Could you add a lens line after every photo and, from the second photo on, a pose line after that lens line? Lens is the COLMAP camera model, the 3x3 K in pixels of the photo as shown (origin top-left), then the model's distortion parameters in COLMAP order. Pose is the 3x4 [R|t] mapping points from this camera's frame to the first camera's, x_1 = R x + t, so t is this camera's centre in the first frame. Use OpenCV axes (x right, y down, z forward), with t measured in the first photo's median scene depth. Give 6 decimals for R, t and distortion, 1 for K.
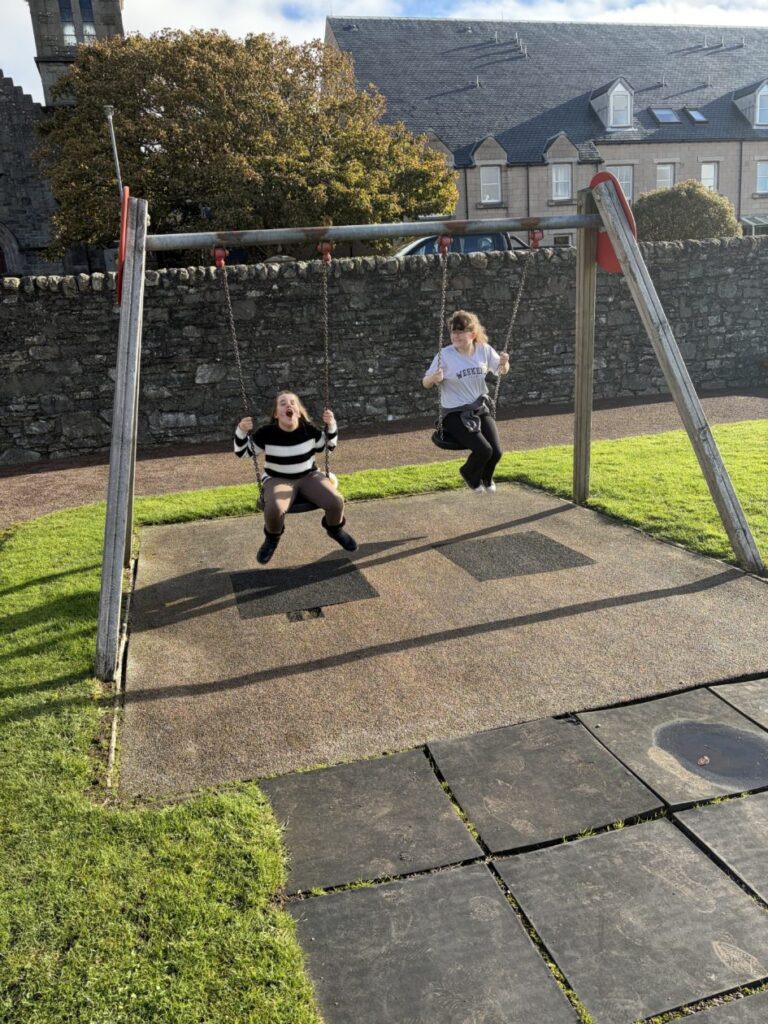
lens RADIAL K [[772.9, 0, 383.9], [0, 772.9, 512.9], [0, 0, 1]] dist [0.021289, 0.000217]
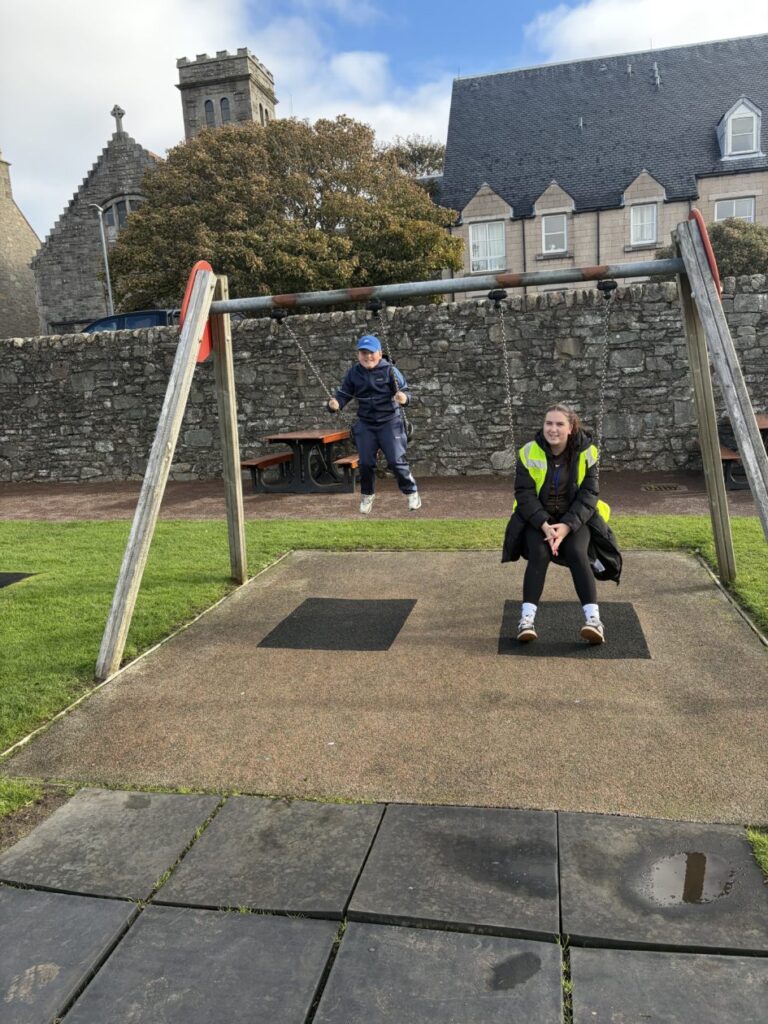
lens RADIAL K [[772.9, 0, 383.5], [0, 772.9, 511.0], [0, 0, 1]] dist [0.021289, 0.000217]
pose [[0.890217, 0.092859, -0.445972, 1.010266], [-0.114810, 0.993135, -0.022388, -0.123807], [0.440831, 0.071132, 0.894767, 0.257012]]
